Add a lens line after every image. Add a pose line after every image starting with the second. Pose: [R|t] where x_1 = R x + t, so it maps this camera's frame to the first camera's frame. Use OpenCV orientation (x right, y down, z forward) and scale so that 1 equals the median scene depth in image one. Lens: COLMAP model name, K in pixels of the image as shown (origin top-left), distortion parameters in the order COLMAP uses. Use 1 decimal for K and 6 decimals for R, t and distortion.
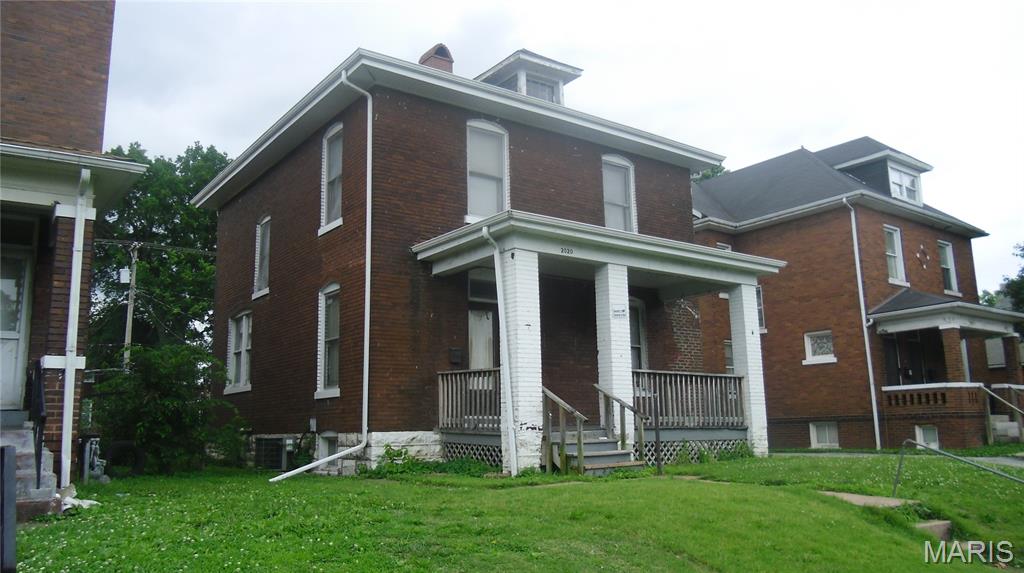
lens RADIAL K [[782.2, 0, 496.2], [0, 782.2, 289.6], [0, 0, 1]] dist [-0.034395, -0.002951]
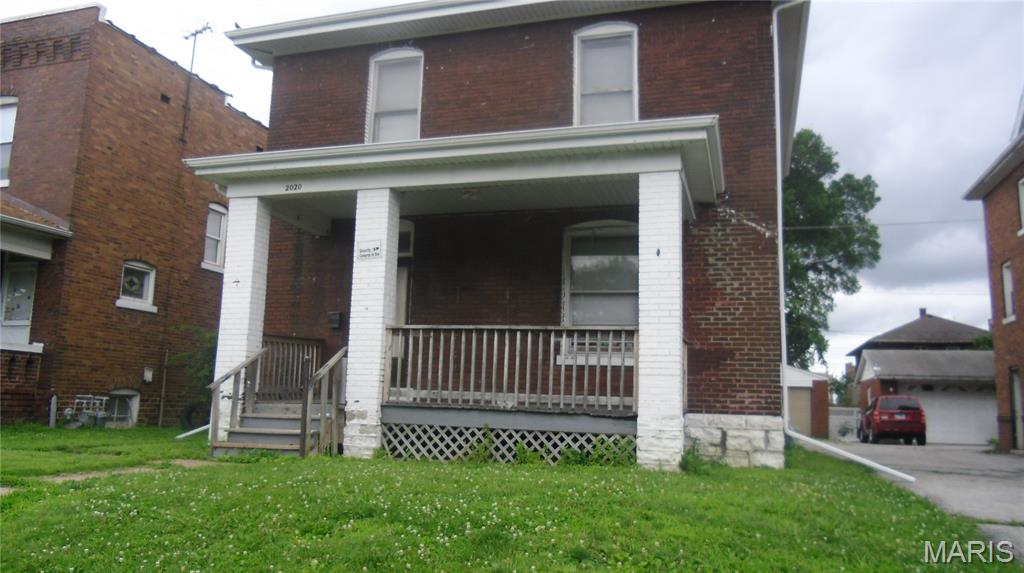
lens RADIAL K [[782.2, 0, 496.2], [0, 782.2, 289.6], [0, 0, 1]] dist [-0.034395, -0.002951]
pose [[0.592380, -0.088000, -0.800838, 0.768082], [0.103268, 0.994111, -0.032850, 0.095164], [0.799013, -0.063241, 0.597979, 0.592231]]
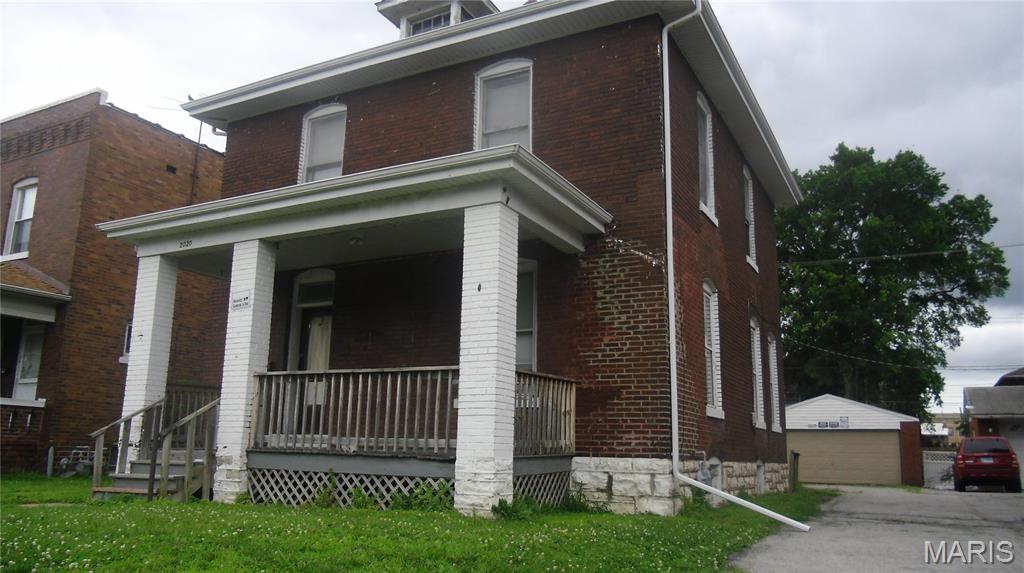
lens RADIAL K [[782.2, 0, 496.2], [0, 782.2, 289.6], [0, 0, 1]] dist [-0.034395, -0.002951]
pose [[0.435250, -0.163887, -0.885268, 0.887195], [0.132305, 0.984260, -0.117164, 0.132250], [0.890535, -0.066130, 0.450082, 0.808447]]
